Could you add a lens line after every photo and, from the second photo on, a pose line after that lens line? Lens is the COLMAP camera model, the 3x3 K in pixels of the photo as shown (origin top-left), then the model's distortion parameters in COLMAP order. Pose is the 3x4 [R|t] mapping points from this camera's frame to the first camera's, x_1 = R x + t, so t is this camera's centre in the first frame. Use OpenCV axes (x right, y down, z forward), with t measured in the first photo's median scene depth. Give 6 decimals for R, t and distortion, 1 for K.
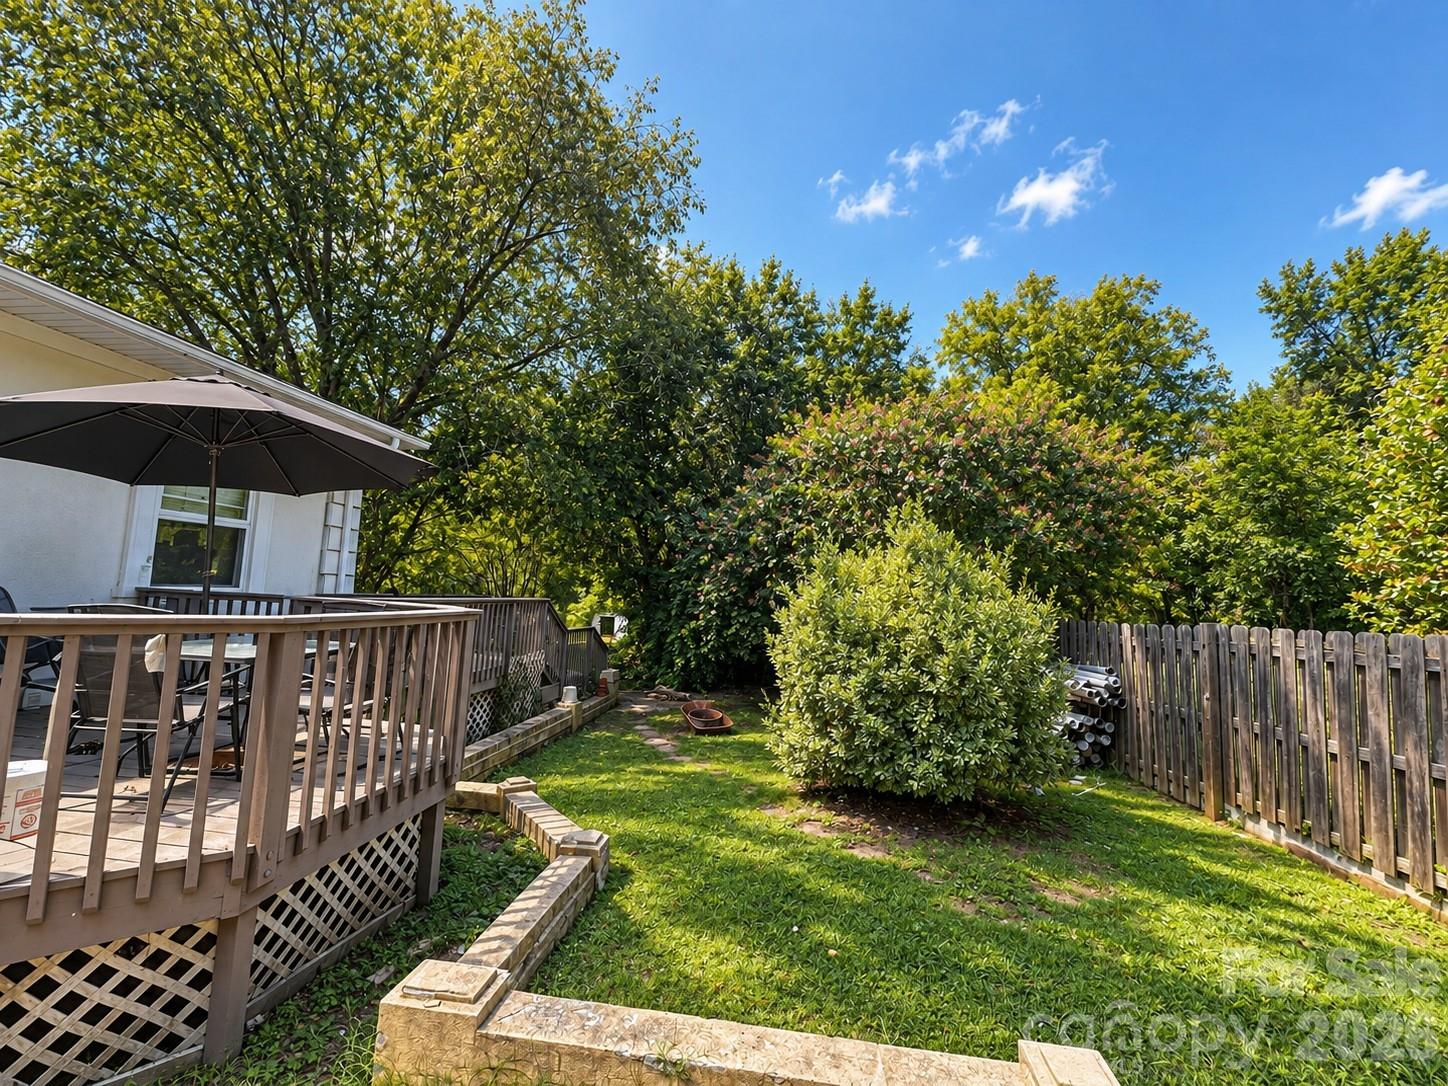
lens RADIAL K [[590.9, 0, 724.0], [0, 590.9, 547.4], [0, 0, 1]] dist [0.000414, 0.000229]
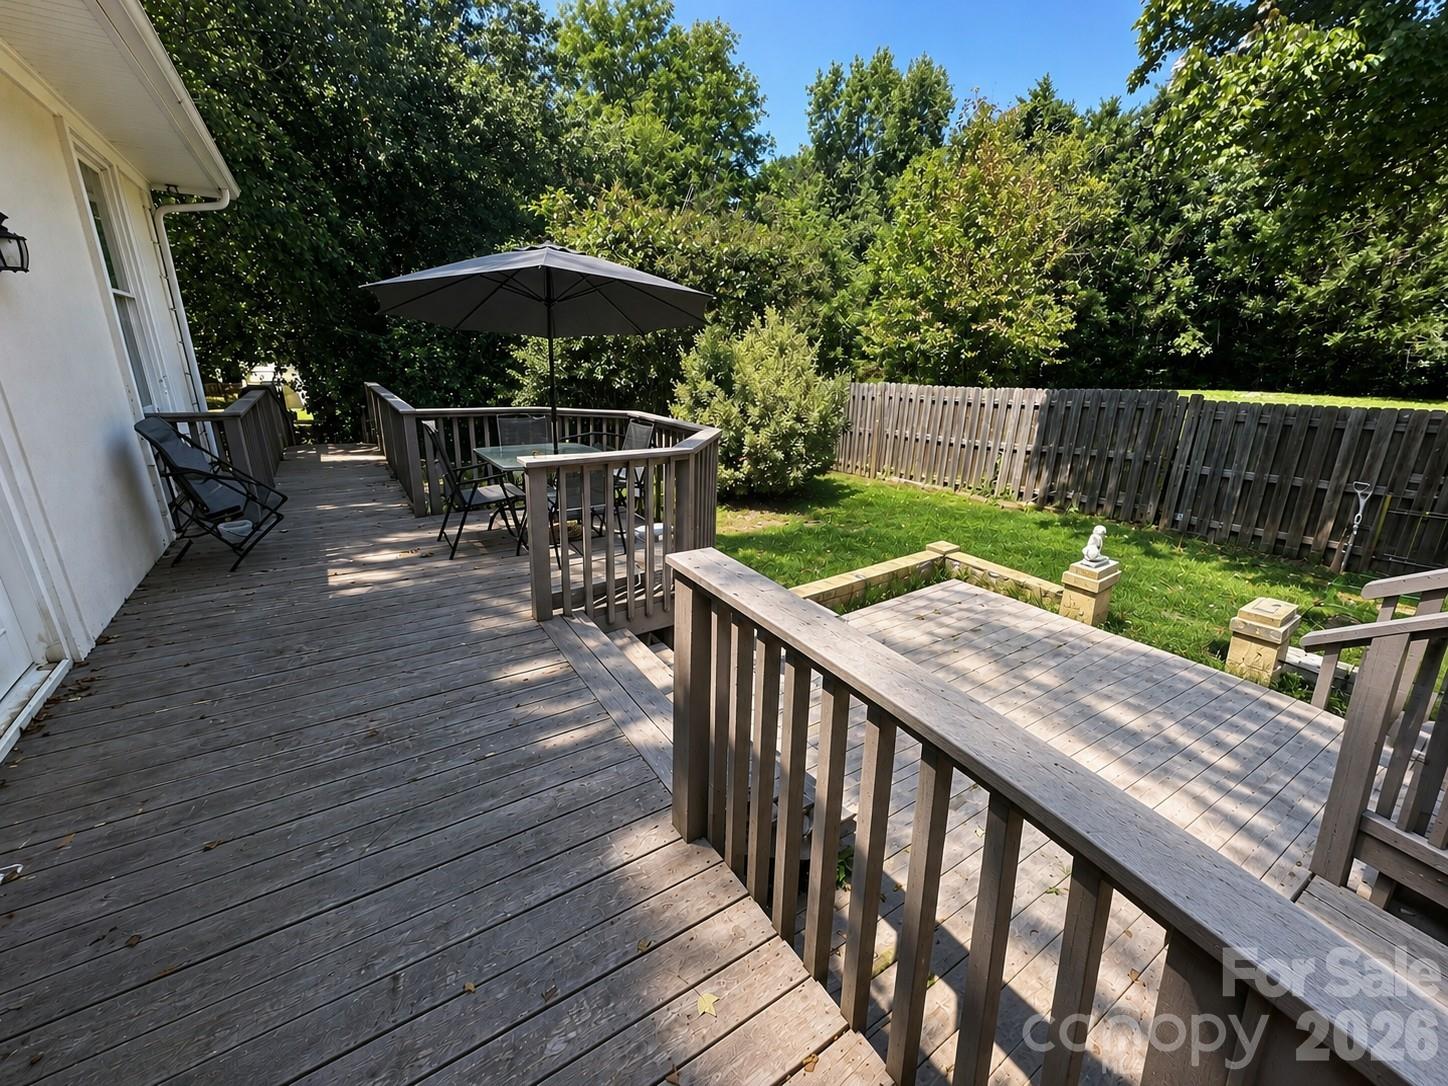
lens RADIAL K [[590.9, 0, 724.0], [0, 590.9, 547.4], [0, 0, 1]] dist [0.000414, 0.000229]
pose [[0.757596, -0.236035, 0.608552, -0.163130], [-0.038849, 0.914369, 0.403013, -0.022568], [-0.651567, -0.328963, 0.683553, -0.023297]]
